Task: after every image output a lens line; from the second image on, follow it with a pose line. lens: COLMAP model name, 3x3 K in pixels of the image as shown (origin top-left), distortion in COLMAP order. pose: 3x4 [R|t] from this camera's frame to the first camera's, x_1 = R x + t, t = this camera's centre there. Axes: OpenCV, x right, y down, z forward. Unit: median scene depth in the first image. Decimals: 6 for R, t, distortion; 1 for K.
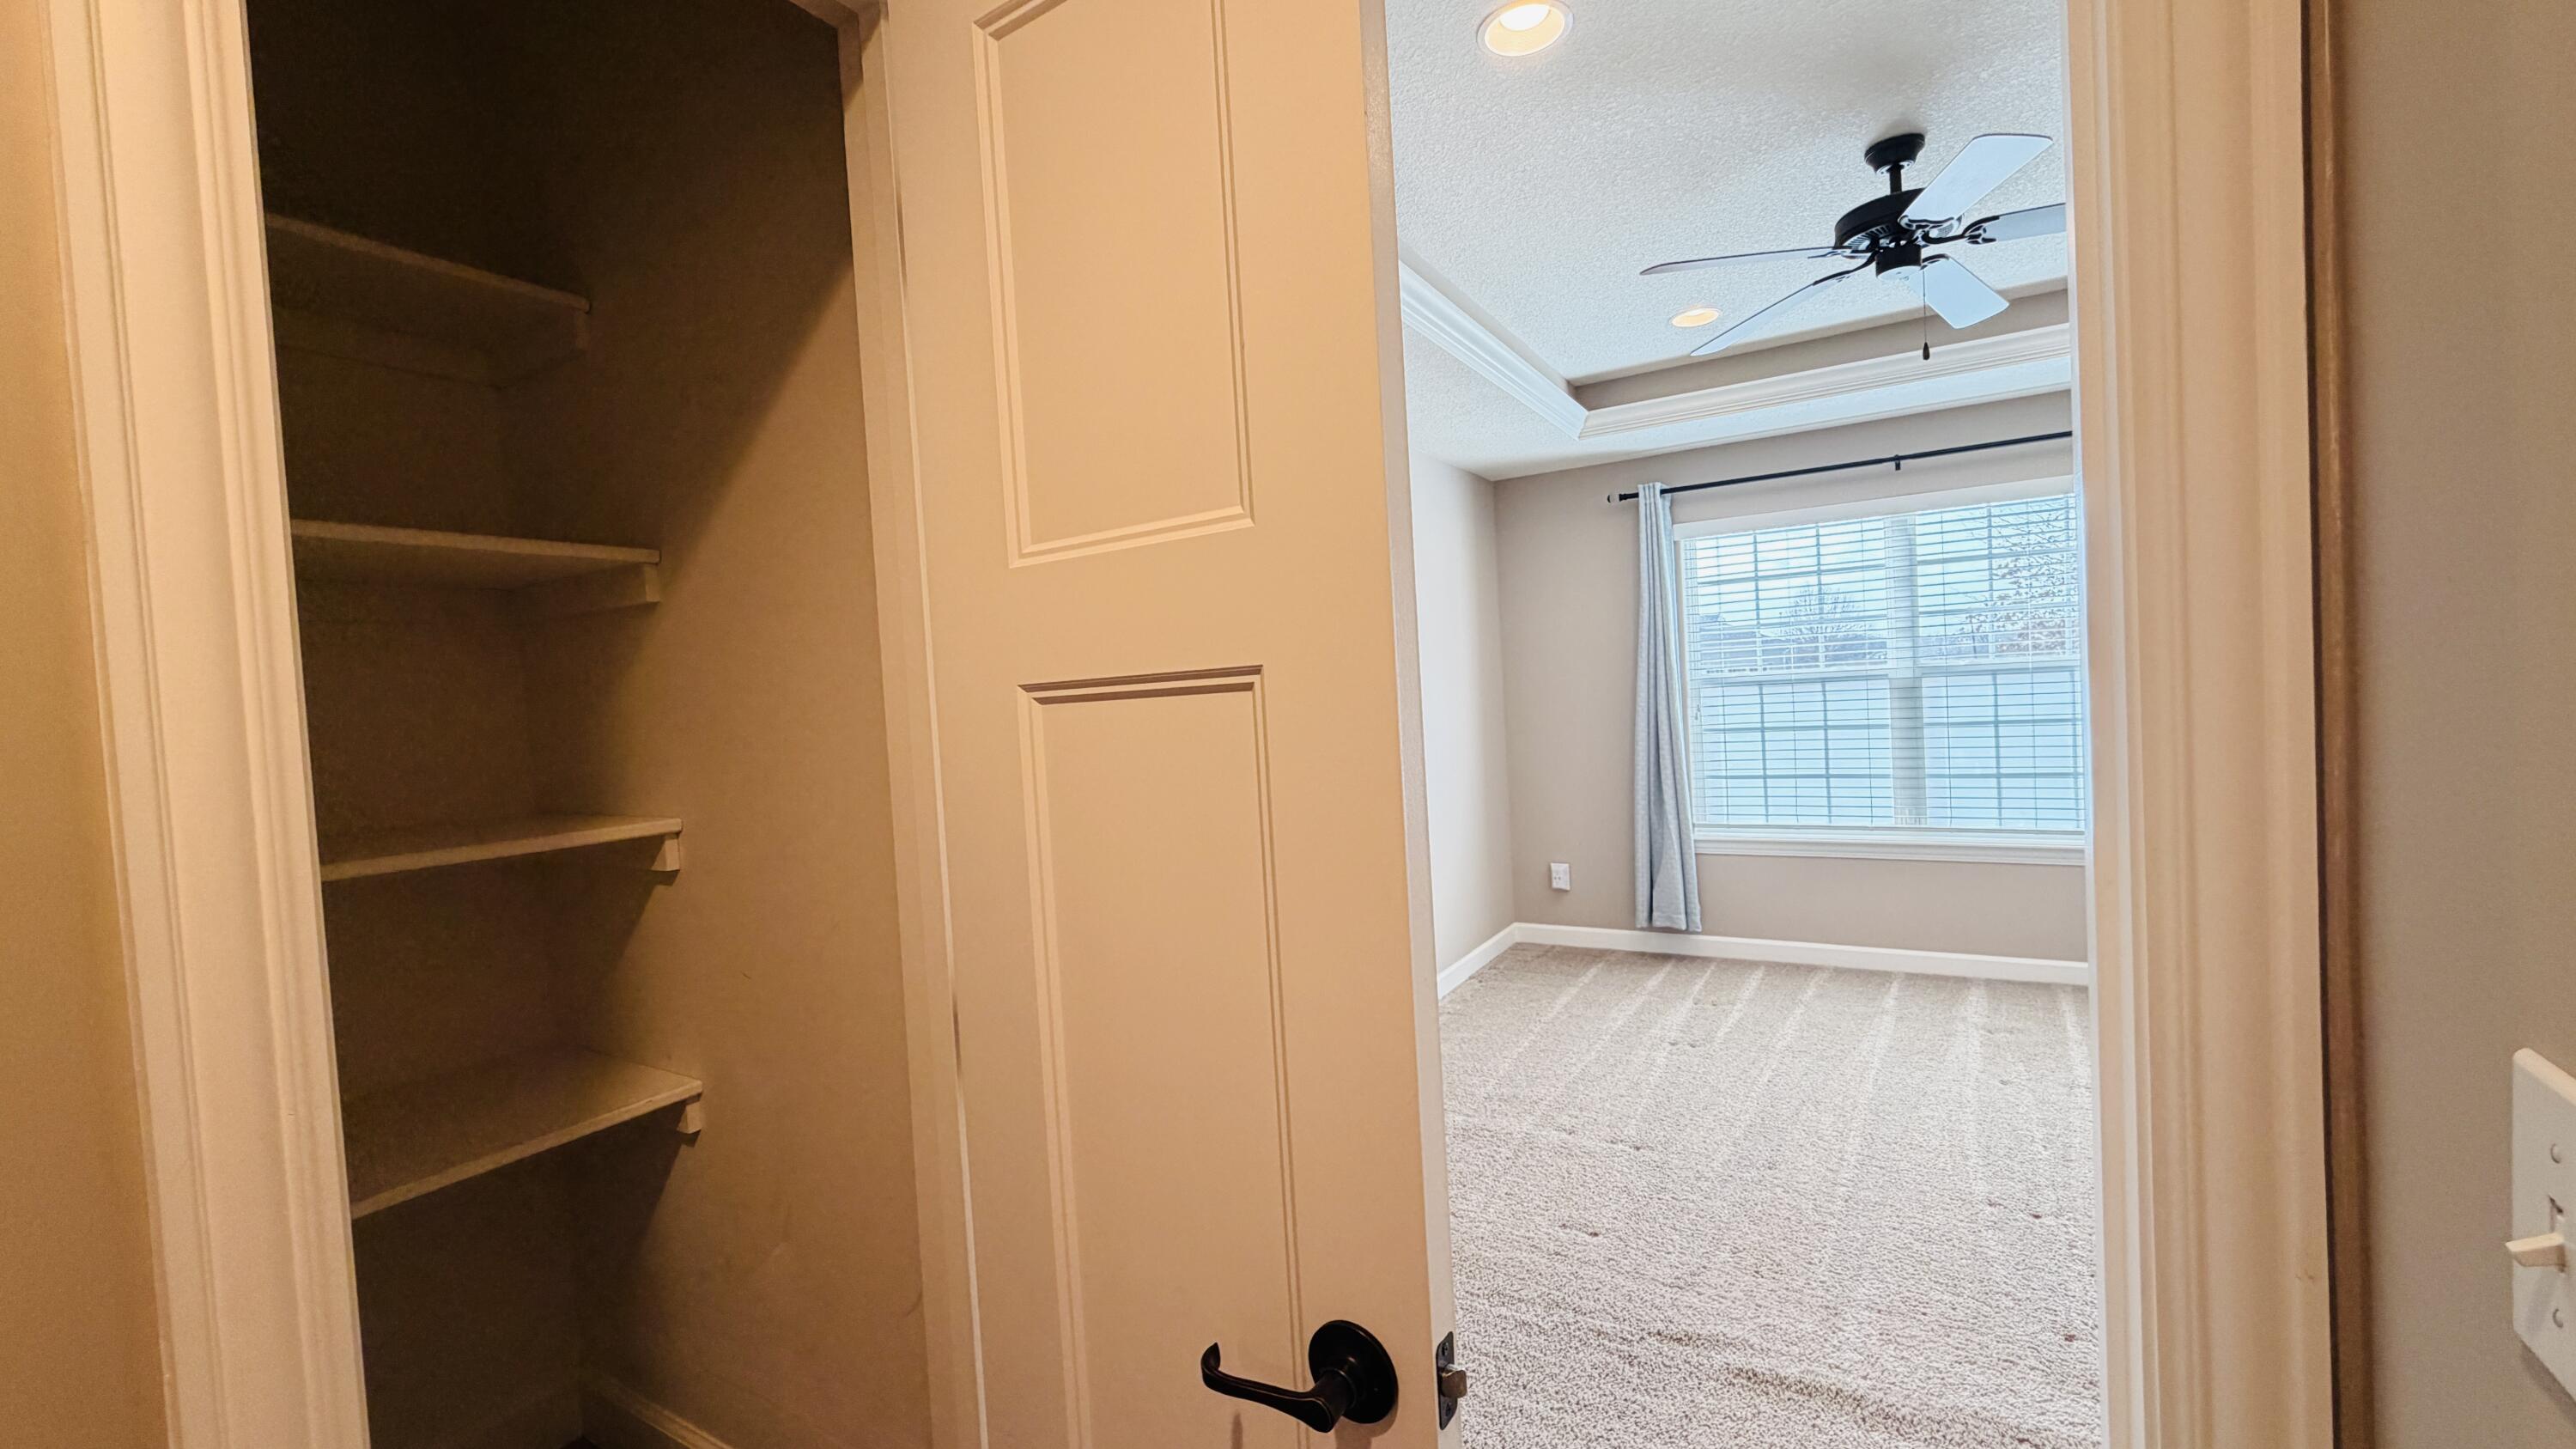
lens RADIAL K [[1026.1, 0, 1280.6], [0, 1026.1, 730.2], [0, 0, 1]] dist [0.000458, 0.000276]
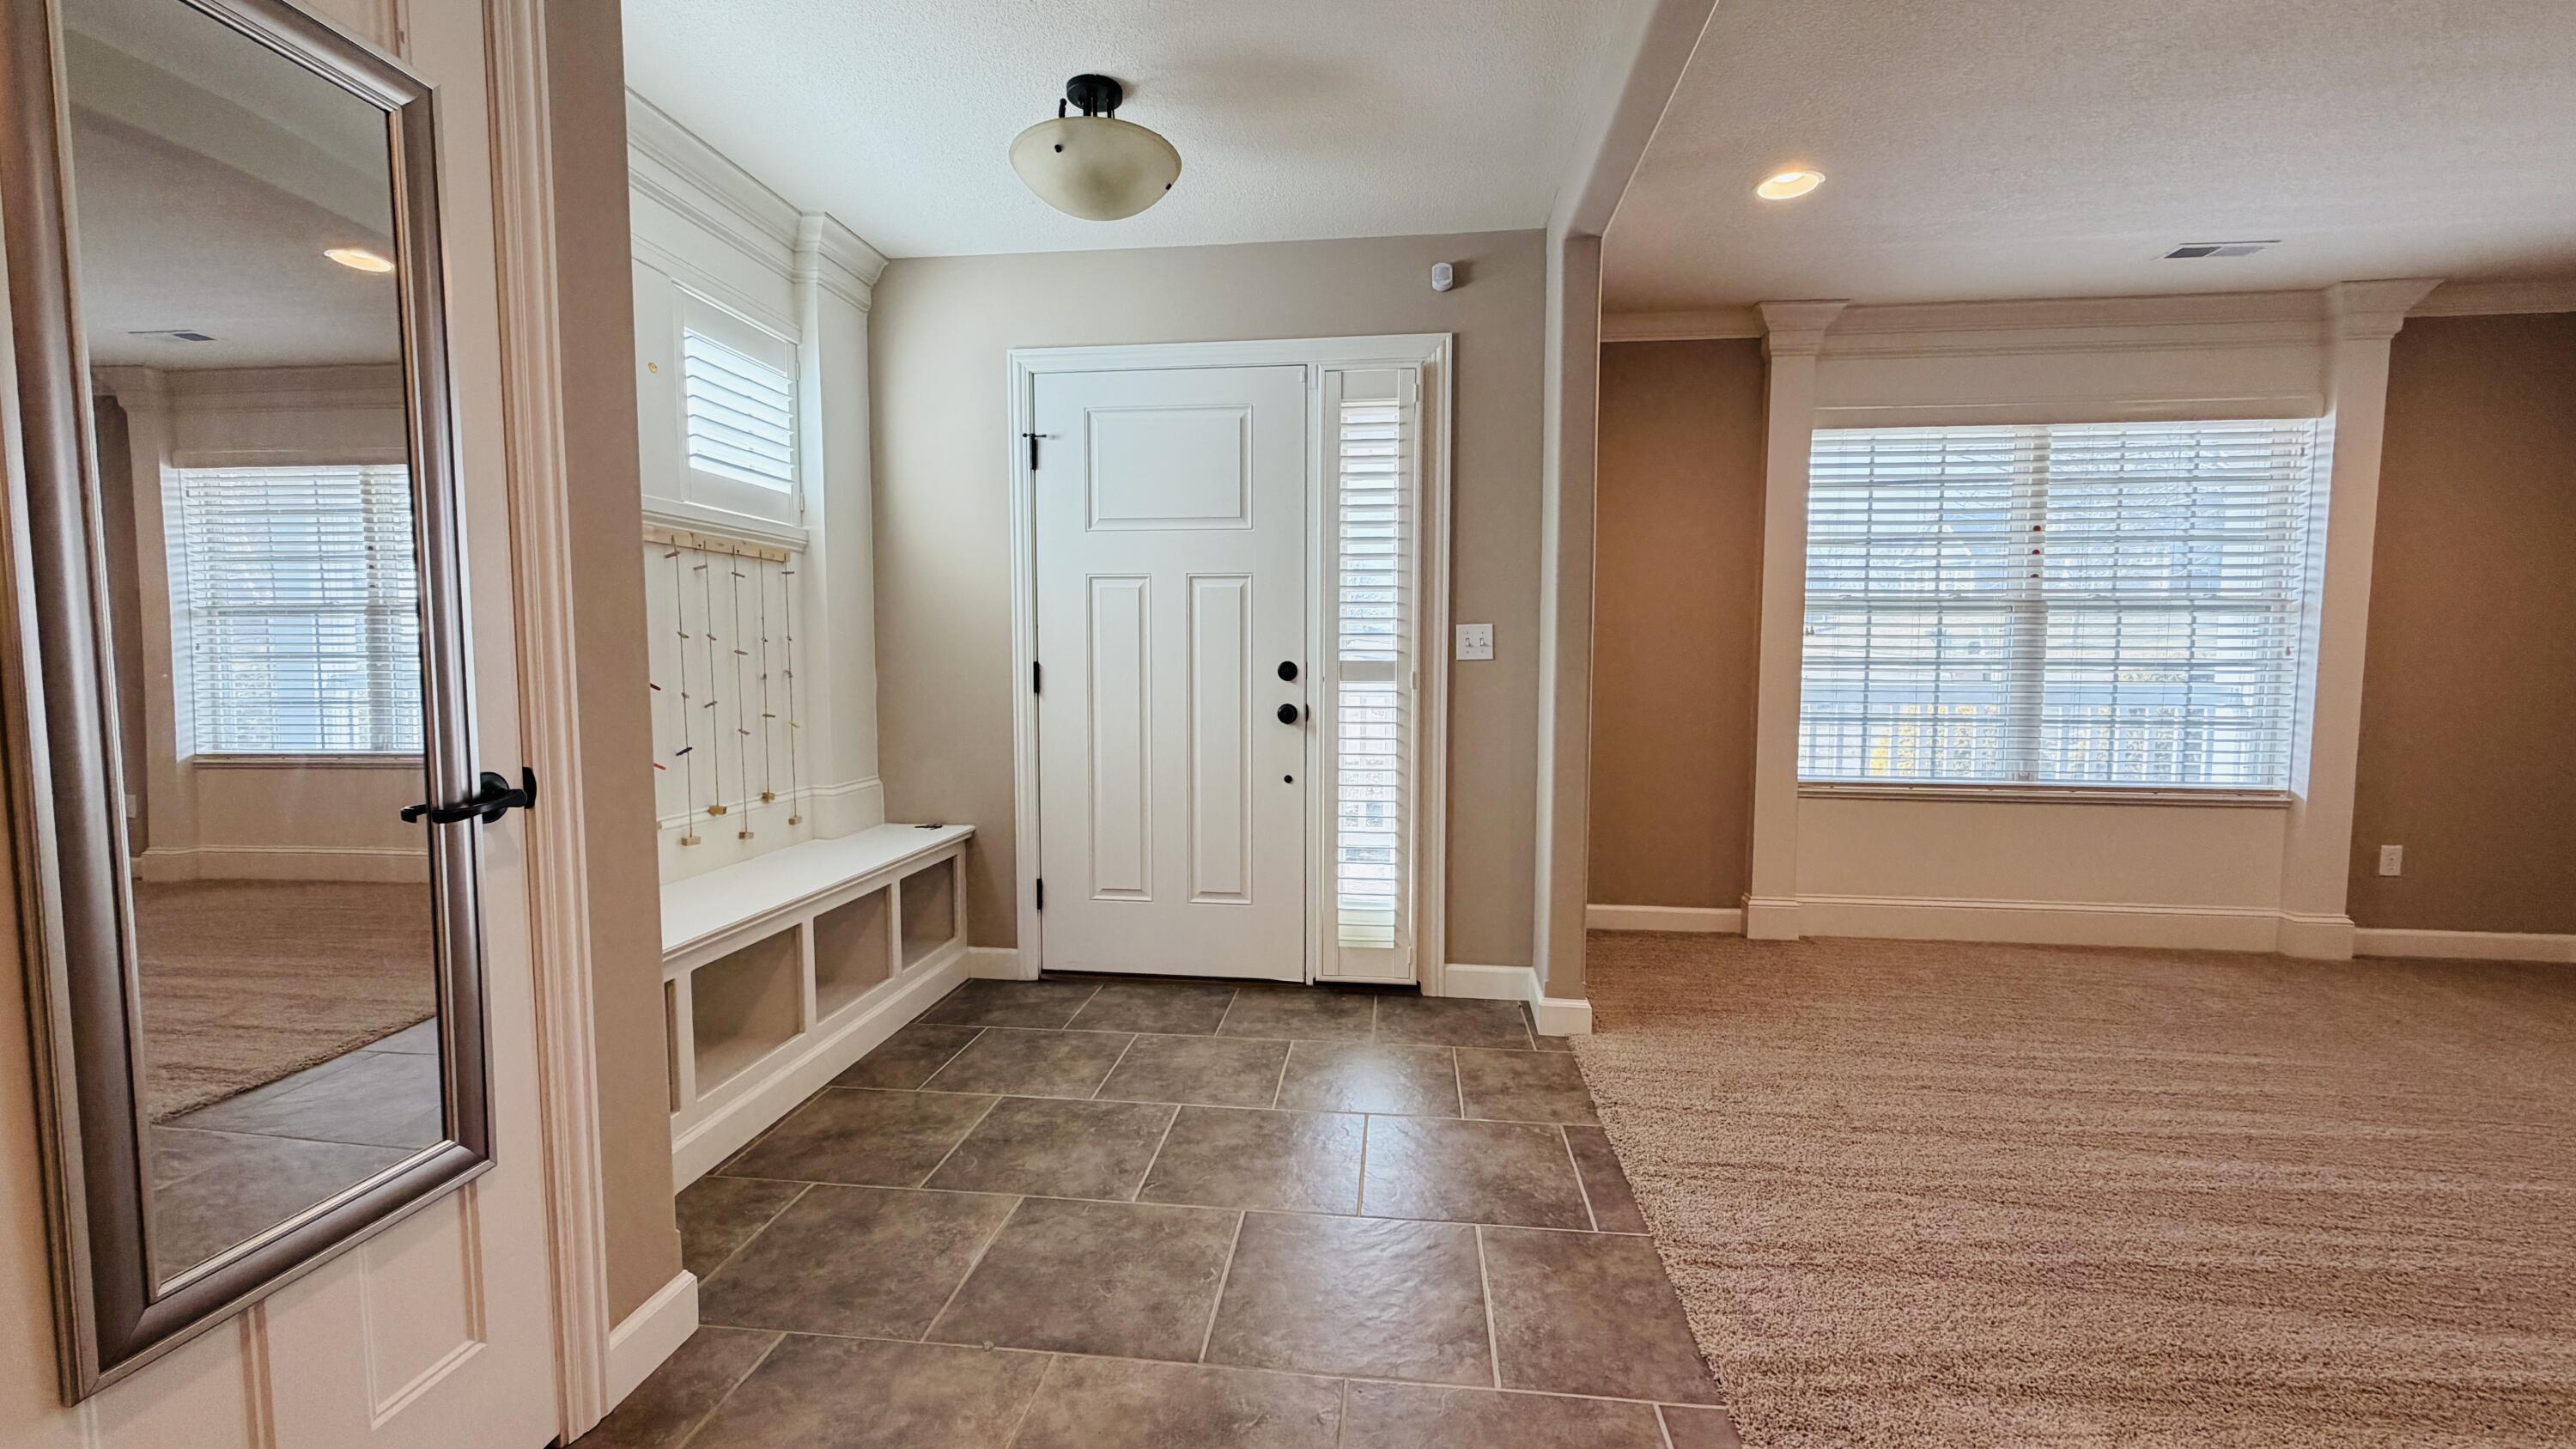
lens RADIAL K [[1026.1, 0, 1280.6], [0, 1026.1, 730.2], [0, 0, 1]] dist [0.000458, 0.000276]
pose [[0.909965, 0.028635, 0.413695, -0.345395], [-0.042685, 0.998782, 0.024755, 0.057468], [-0.412482, -0.040185, 0.910079, 0.448620]]
